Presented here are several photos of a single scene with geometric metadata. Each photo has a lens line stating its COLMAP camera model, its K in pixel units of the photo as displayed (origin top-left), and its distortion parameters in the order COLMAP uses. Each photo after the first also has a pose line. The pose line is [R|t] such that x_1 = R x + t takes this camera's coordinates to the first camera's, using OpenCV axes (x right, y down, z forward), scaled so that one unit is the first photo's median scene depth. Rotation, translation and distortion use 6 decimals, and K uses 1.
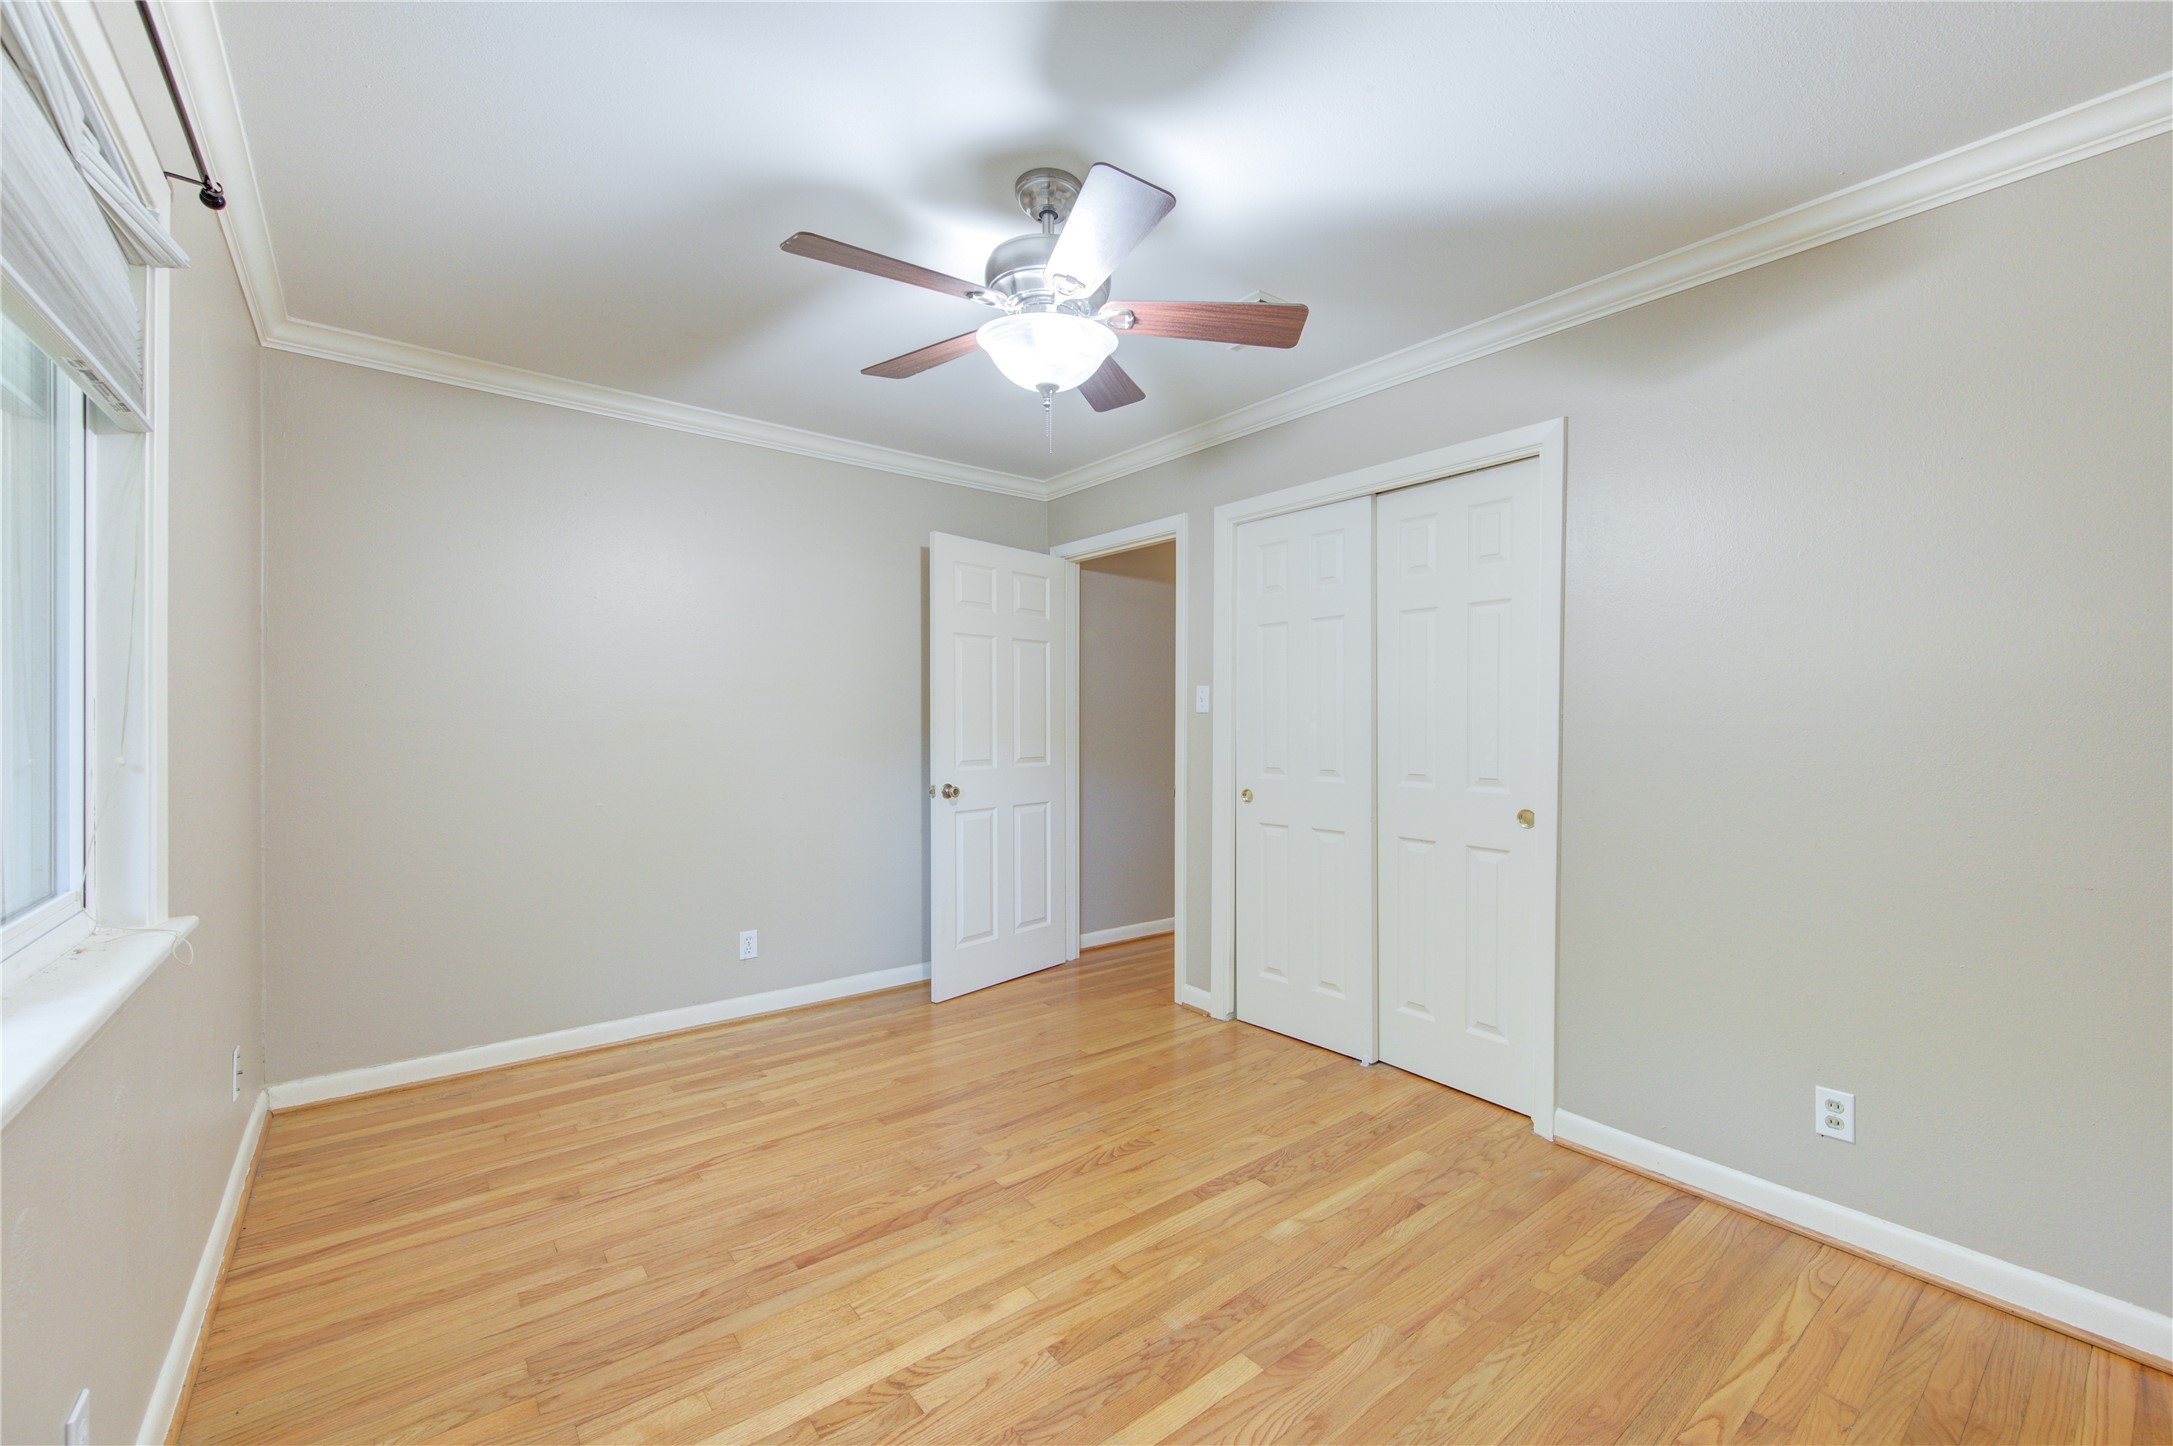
lens RADIAL K [[855.9, 0, 1088.2], [0, 855.9, 733.3], [0, 0, 1]] dist [0.002675, 0.000613]
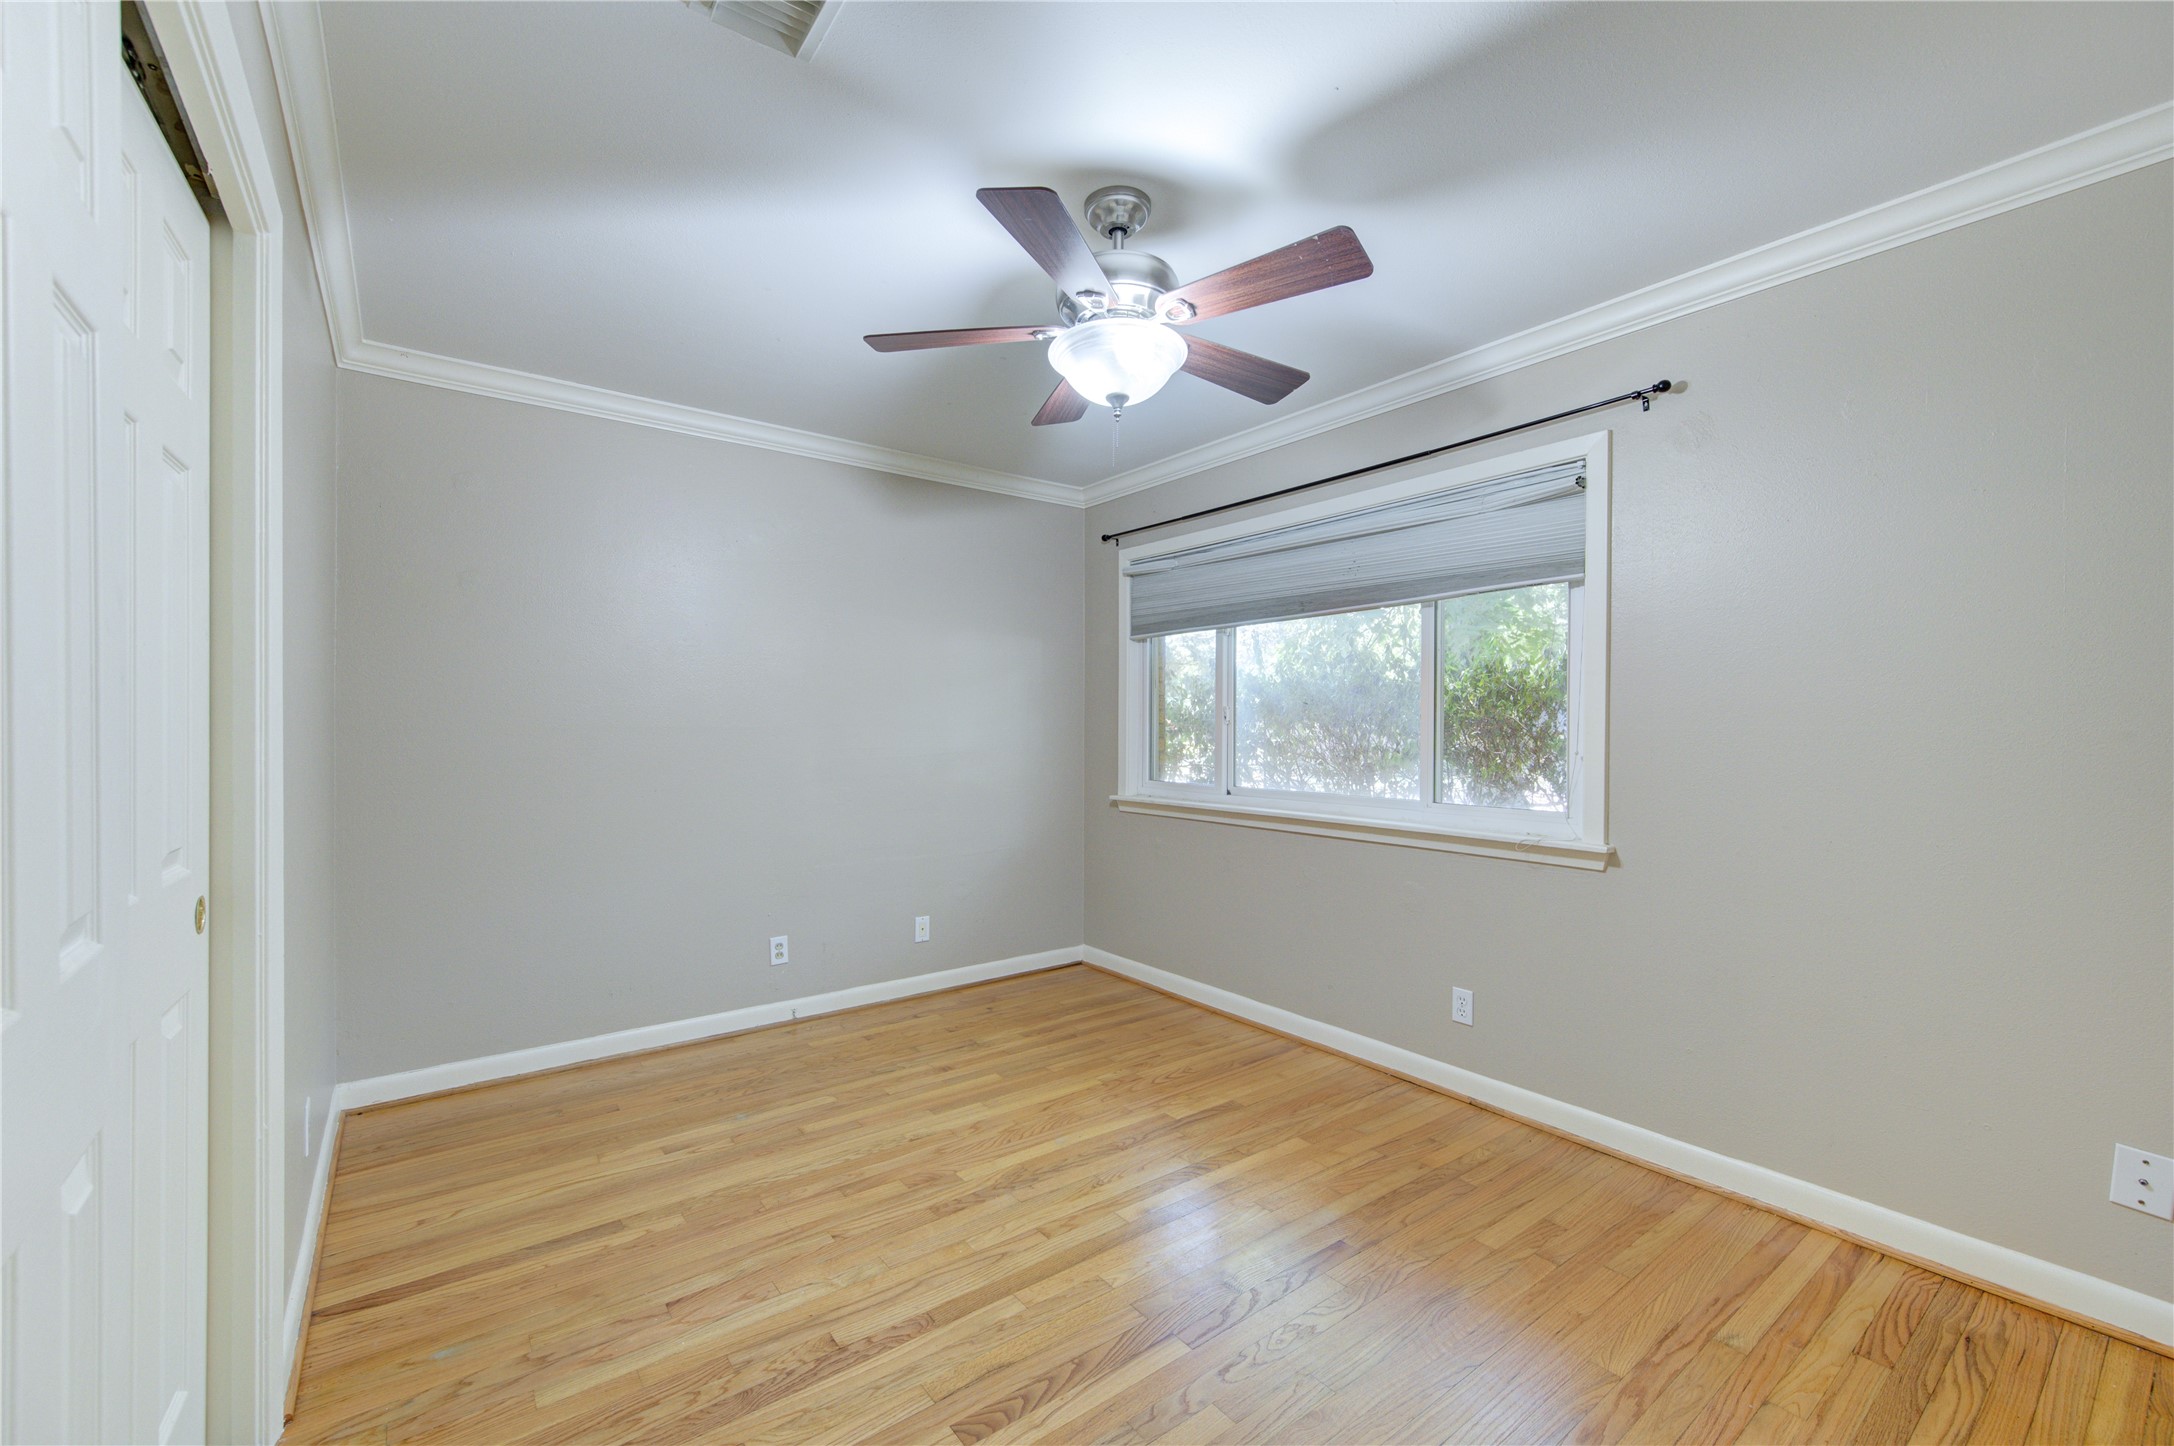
lens RADIAL K [[856.2, 0, 1088.7], [0, 856.2, 733.3], [0, 0, 1]] dist [0.002675, 0.000613]
pose [[-0.999866, -0.009249, 0.013499, -0.028591], [-0.009030, 0.999828, 0.016197, -0.026883], [-0.013646, 0.016073, -0.999778, 2.009117]]
